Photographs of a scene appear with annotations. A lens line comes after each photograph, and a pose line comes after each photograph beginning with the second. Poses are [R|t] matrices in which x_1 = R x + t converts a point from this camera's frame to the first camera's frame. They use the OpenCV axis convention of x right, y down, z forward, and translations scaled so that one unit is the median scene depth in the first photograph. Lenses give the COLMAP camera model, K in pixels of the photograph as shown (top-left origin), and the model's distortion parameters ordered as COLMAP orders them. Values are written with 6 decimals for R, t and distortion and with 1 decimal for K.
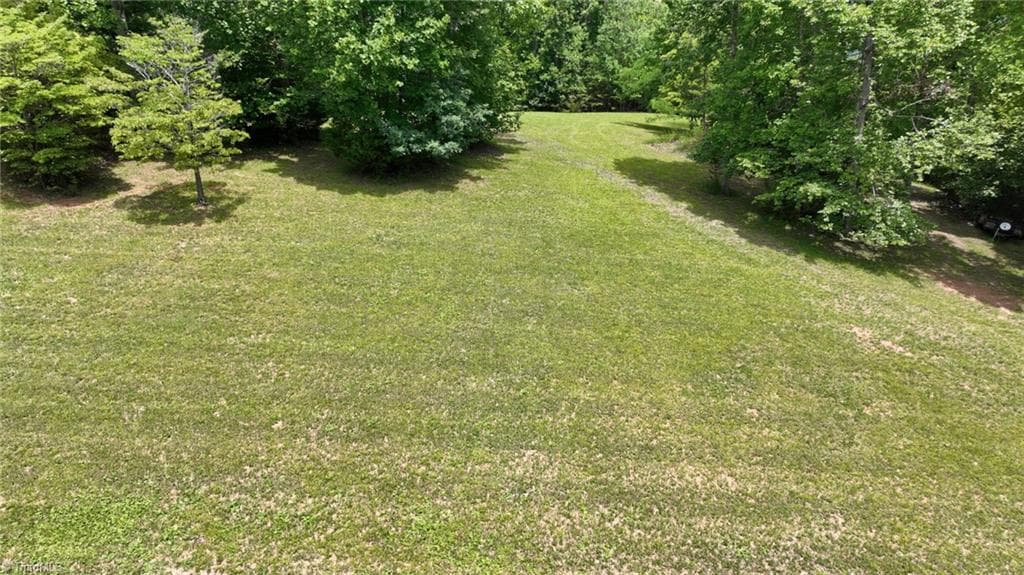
lens RADIAL K [[719.4, 0, 512.9], [0, 719.4, 285.4], [0, 0, 1]] dist [-0.006910, 0.024293]
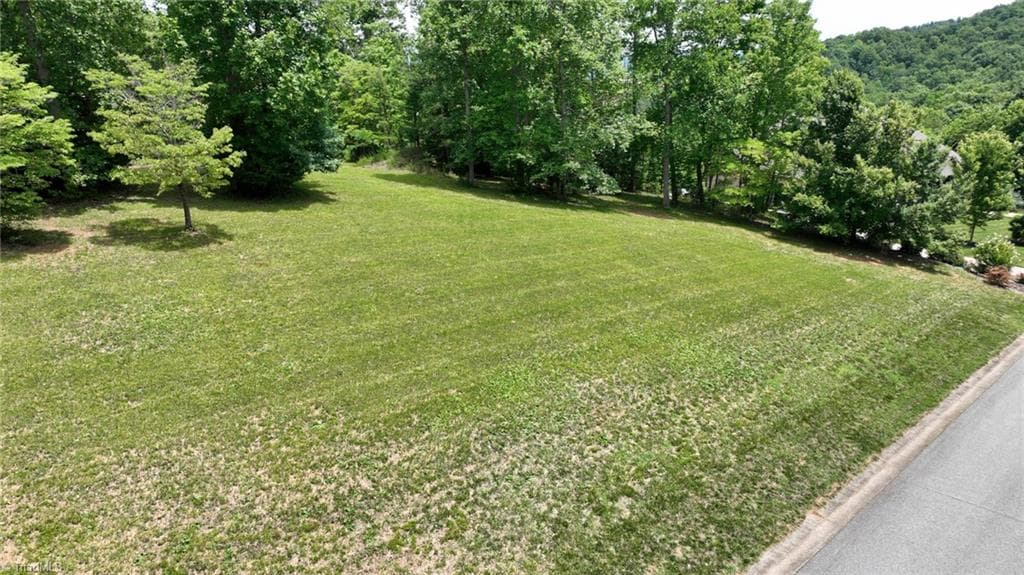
lens RADIAL K [[719.9, 0, 512.2], [0, 719.9, 286.8], [0, 0, 1]] dist [-0.004764, 0.024192]
pose [[0.726583, -0.202818, 0.656462, -0.721031], [0.249257, 0.968158, 0.023236, 0.051505], [-0.640272, 0.146745, 0.754001, -0.060739]]
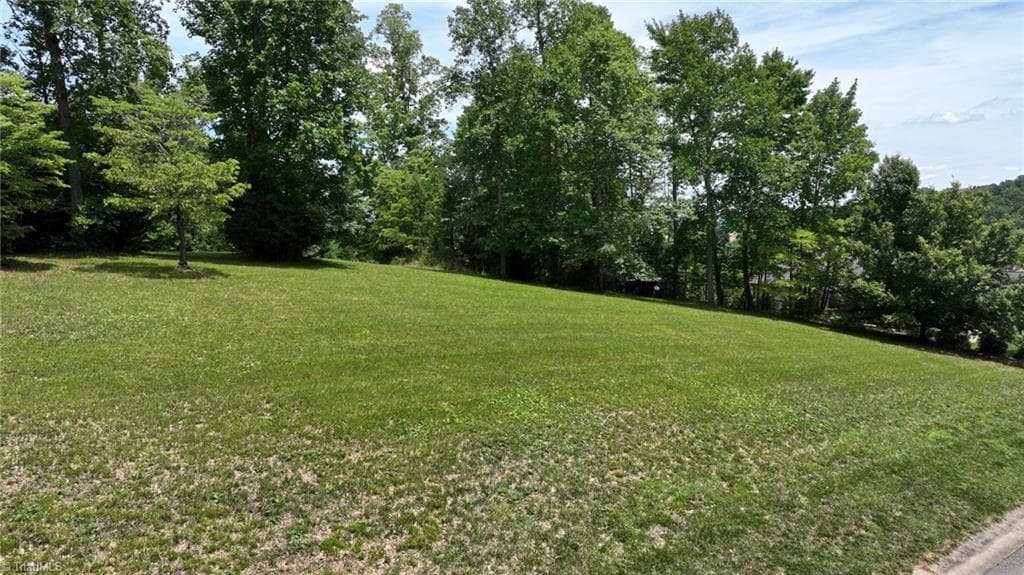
lens RADIAL K [[719.9, 0, 512.2], [0, 719.9, 286.8], [0, 0, 1]] dist [-0.004764, 0.024192]
pose [[0.769829, -0.049842, 0.636301, -0.642790], [0.226755, 0.953265, -0.199669, 0.182169], [-0.596612, 0.297996, 0.745153, 0.032449]]
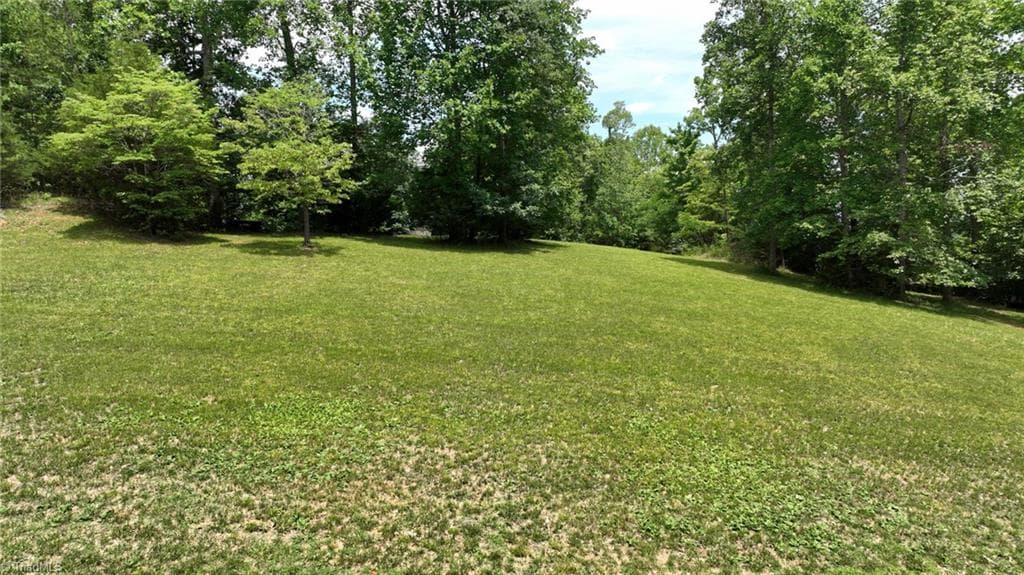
lens RADIAL K [[719.9, 0, 512.2], [0, 719.9, 286.8], [0, 0, 1]] dist [-0.004764, 0.024192]
pose [[0.998778, -0.004054, 0.049247, -0.172360], [0.017290, 0.962295, -0.271456, 0.206923], [-0.046289, 0.271976, 0.961190, 0.008366]]
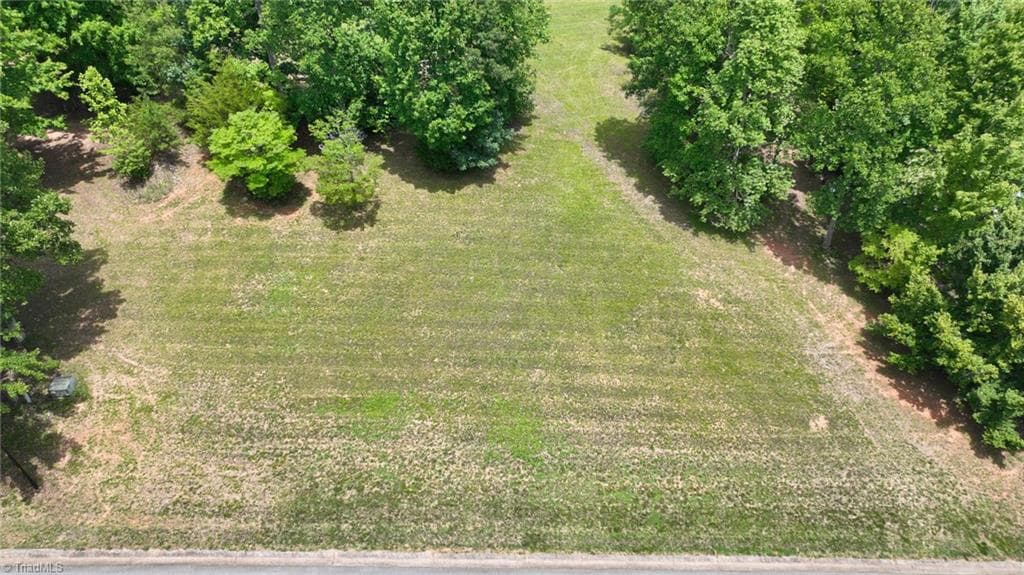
lens RADIAL K [[718.8, 0, 512.1], [0, 718.8, 286.9], [0, 0, 1]] dist [-0.003070, 0.022577]
pose [[0.999973, 0.002021, -0.007113, -0.027701], [0.000502, 0.941161, 0.337958, -0.497302], [0.007378, -0.337952, 0.941134, -0.701843]]
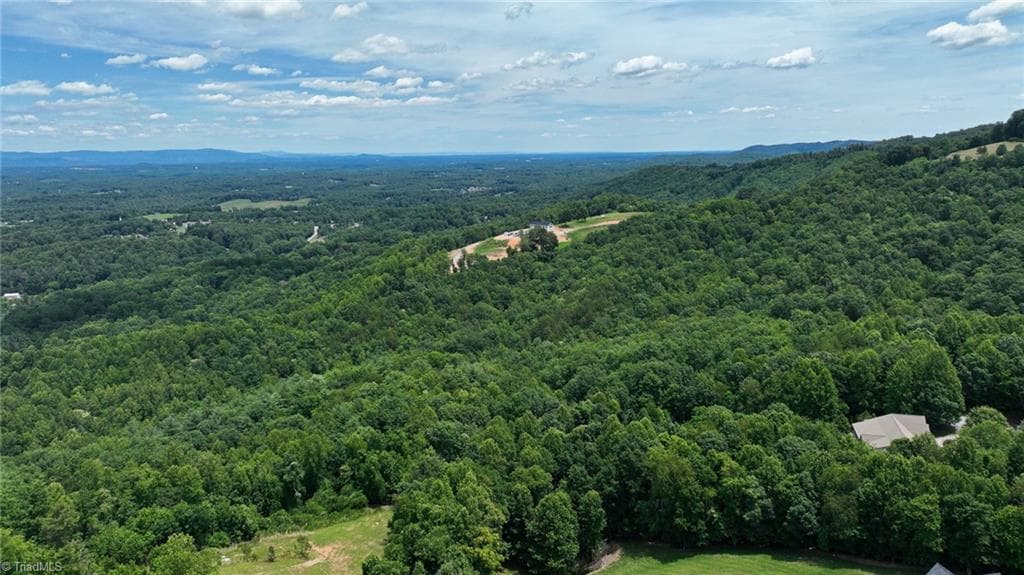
lens RADIAL K [[719.9, 0, 512.2], [0, 719.9, 286.8], [0, 0, 1]] dist [-0.004764, 0.024192]
pose [[0.636286, -0.127216, 0.760892, -0.108809], [0.272867, 0.959664, -0.067732, -1.749994], [-0.721585, 0.250719, 0.645334, -1.568458]]
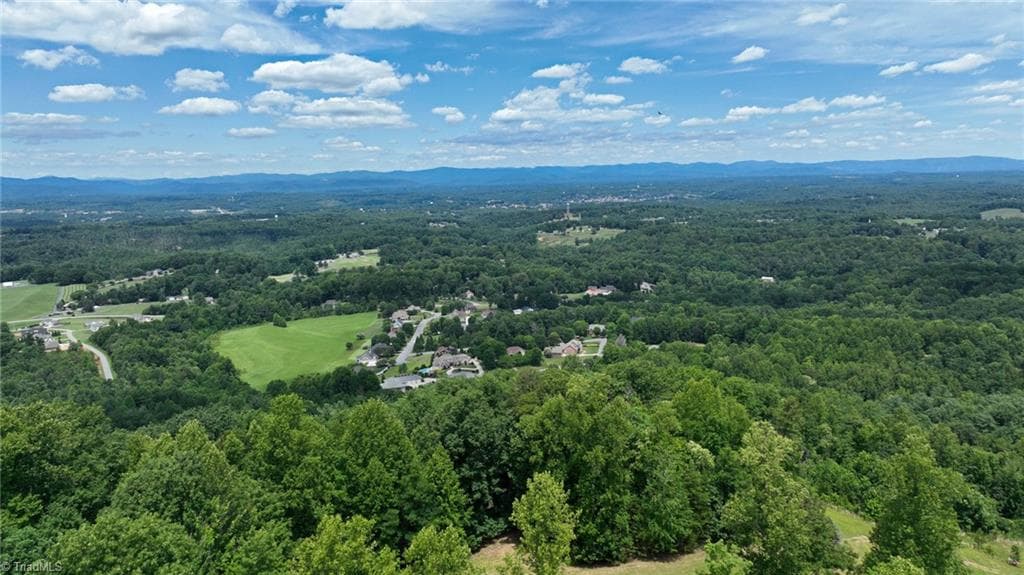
lens RADIAL K [[718.8, 0, 512.1], [0, 718.8, 286.9], [0, 0, 1]] dist [-0.003070, 0.022577]
pose [[0.997160, 0.013518, -0.074094, -0.065674], [-0.028558, 0.978163, -0.205869, -1.258500], [0.069693, 0.207400, 0.975770, -0.963853]]
